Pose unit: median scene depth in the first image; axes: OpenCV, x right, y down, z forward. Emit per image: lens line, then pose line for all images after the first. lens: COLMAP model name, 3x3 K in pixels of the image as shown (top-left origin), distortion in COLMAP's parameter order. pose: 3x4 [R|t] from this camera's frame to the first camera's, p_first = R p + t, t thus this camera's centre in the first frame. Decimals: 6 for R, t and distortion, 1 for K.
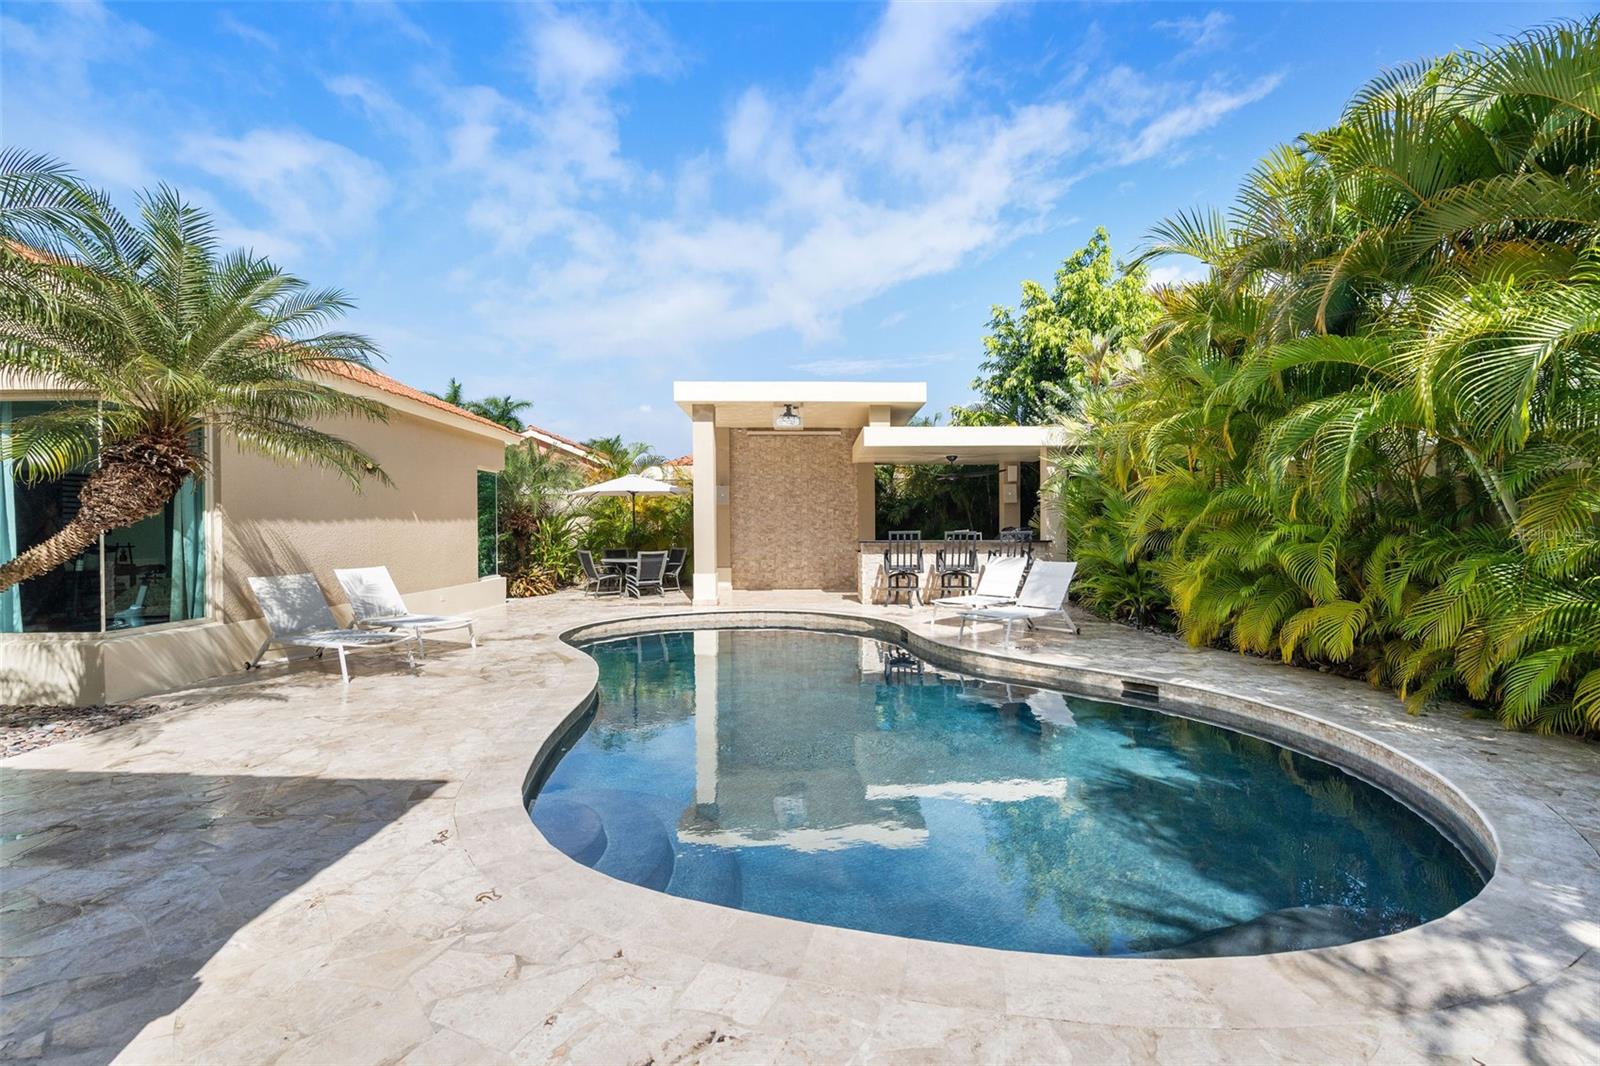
lens RADIAL K [[736.3, 0, 773.9], [0, 736.3, 536.2], [0, 0, 1]] dist [0.075989, -0.000040]
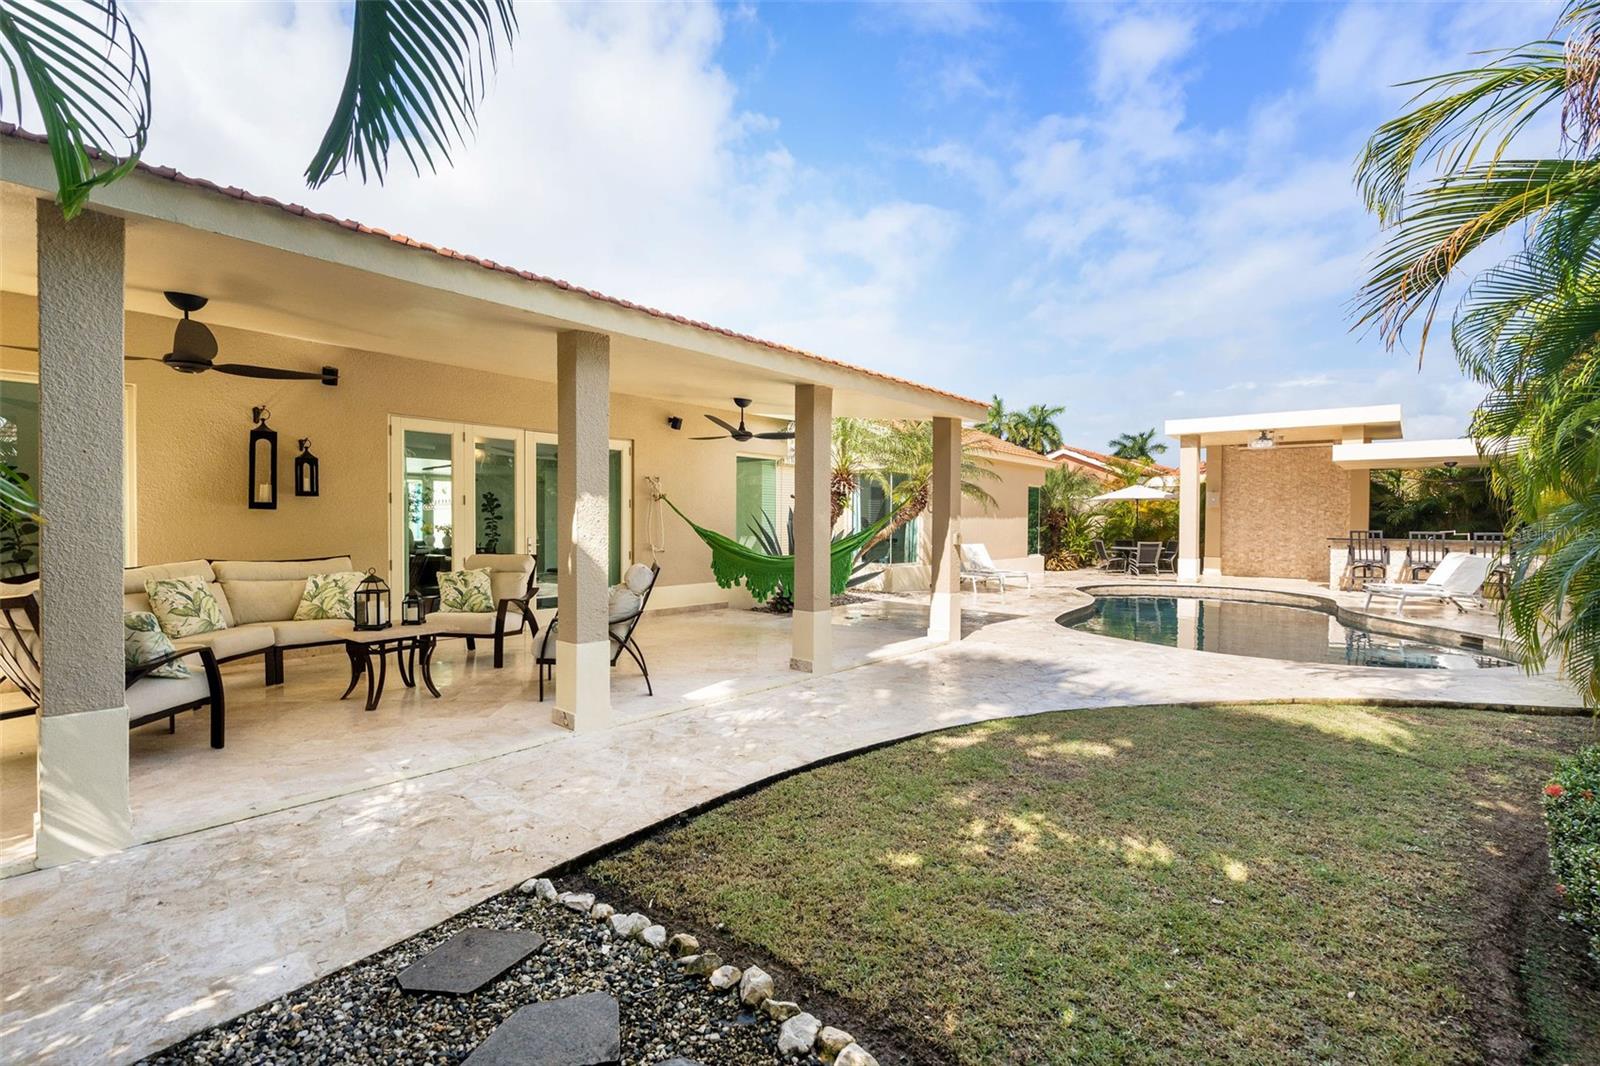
lens RADIAL K [[728.4, 0, 796.4], [0, 728.4, 530.5], [0, 0, 1]] dist [0.000999, 0.000192]
pose [[0.777090, 0.020002, -0.629071, 0.169752], [-0.018534, 0.999789, 0.008895, -0.000668], [0.629116, 0.004746, 0.777297, -0.444463]]
